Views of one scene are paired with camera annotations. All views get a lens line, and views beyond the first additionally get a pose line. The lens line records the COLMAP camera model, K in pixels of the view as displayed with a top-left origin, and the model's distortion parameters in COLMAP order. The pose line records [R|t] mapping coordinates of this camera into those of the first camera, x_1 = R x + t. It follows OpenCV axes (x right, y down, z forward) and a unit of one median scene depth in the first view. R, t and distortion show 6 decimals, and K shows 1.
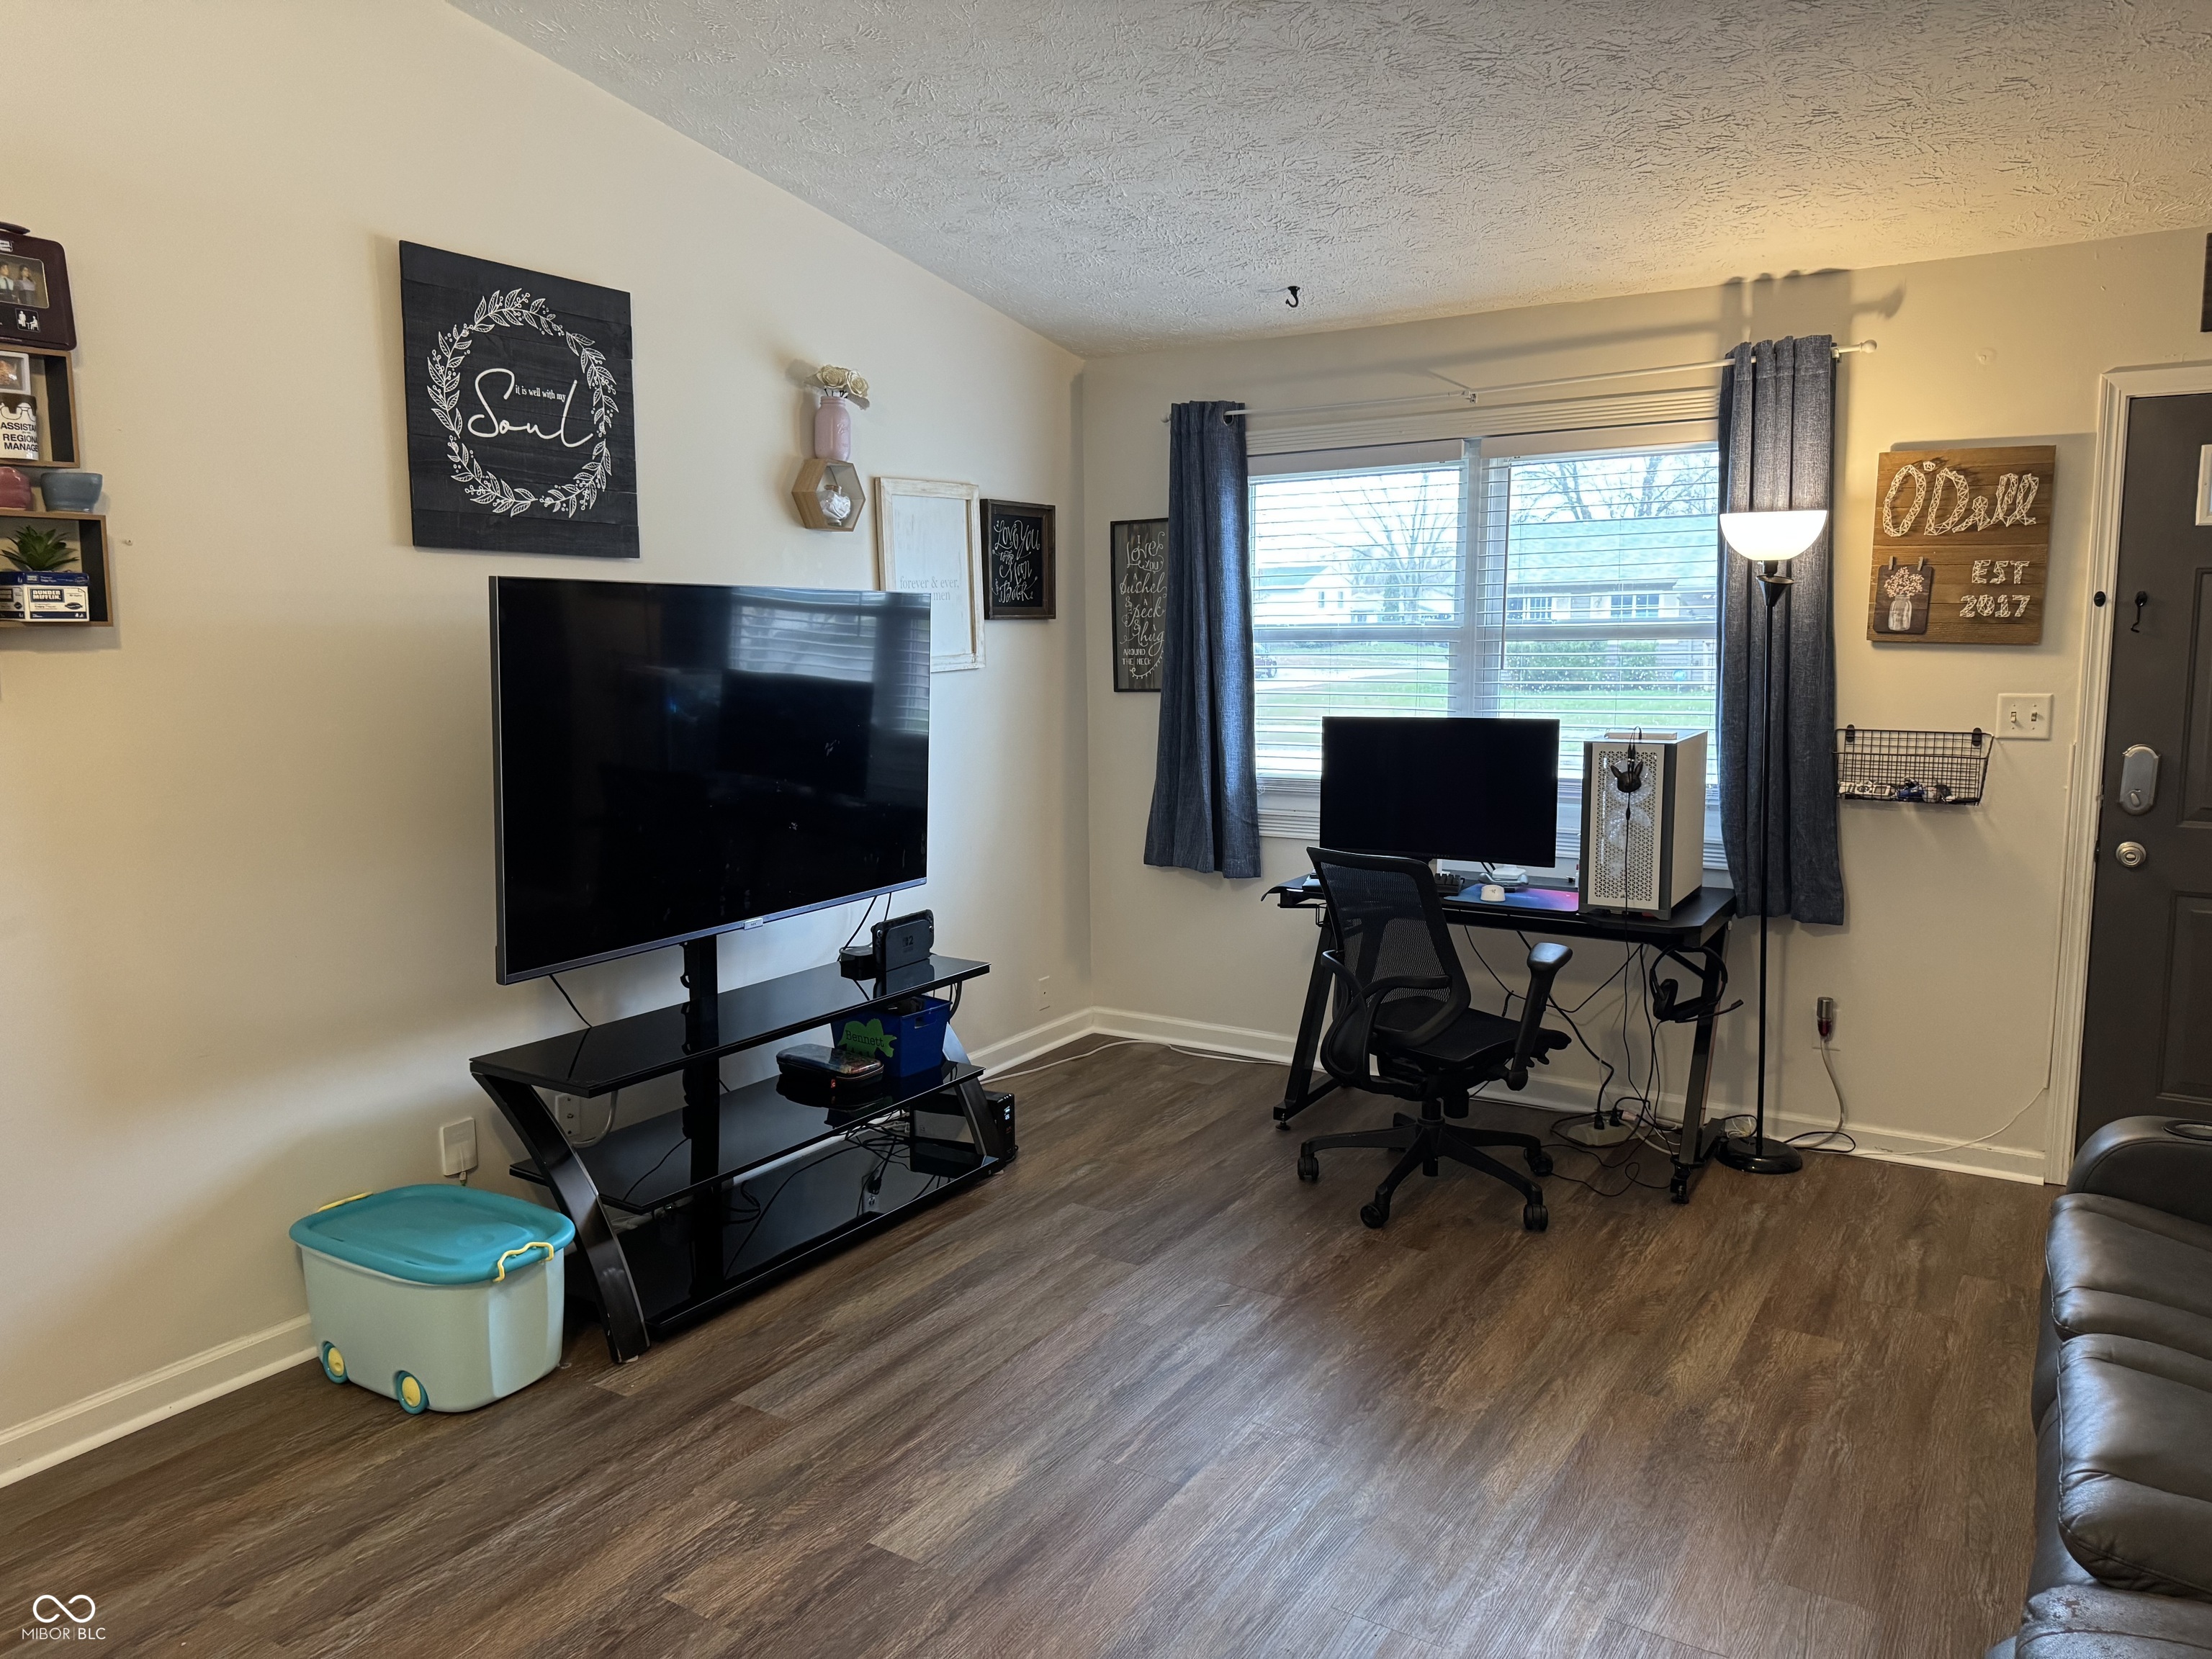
lens RADIAL K [[1565.1, 0, 1116.2], [0, 1565.1, 817.0], [0, 0, 1]] dist [0.088392, -0.085681]
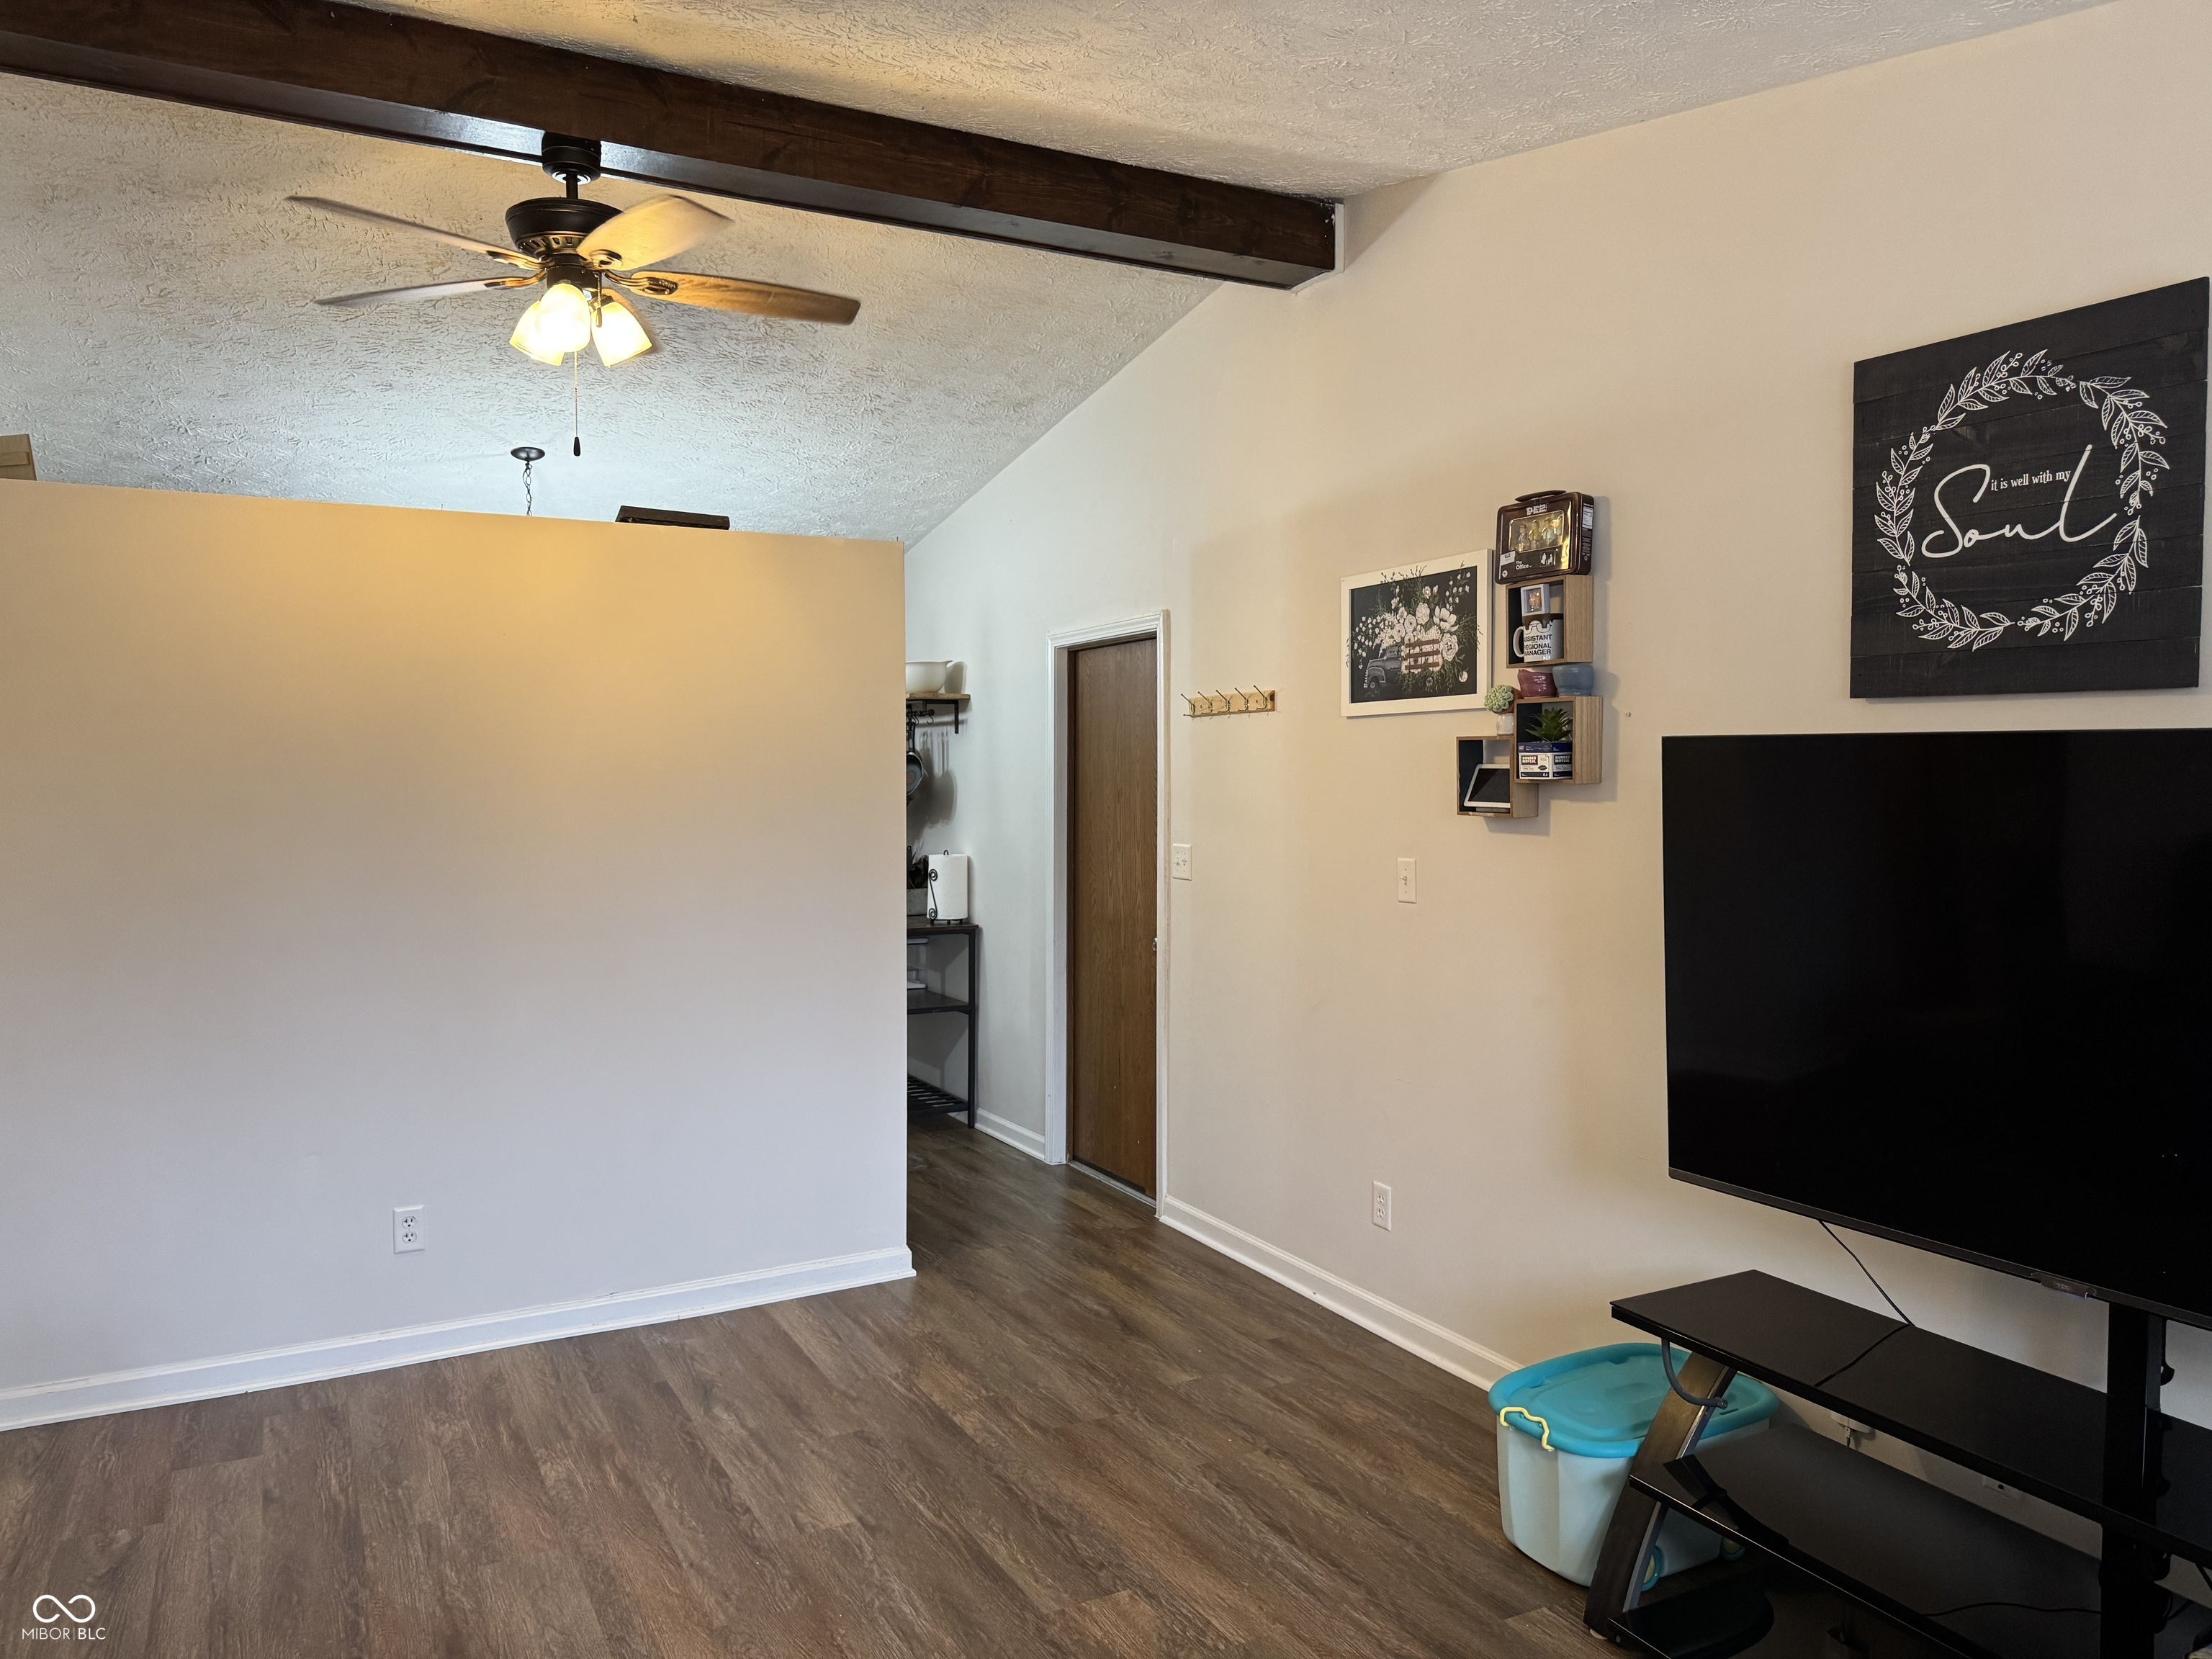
lens RADIAL K [[1570.7, 0, 1079.4], [0, 1570.7, 825.4], [0, 0, 1]] dist [0.087140, -0.095450]
pose [[-0.504013, 0.046494, -0.862444, 0.490474], [-0.098605, 0.988924, 0.110938, -0.140875], [0.858049, 0.140956, -0.493846, 0.970318]]
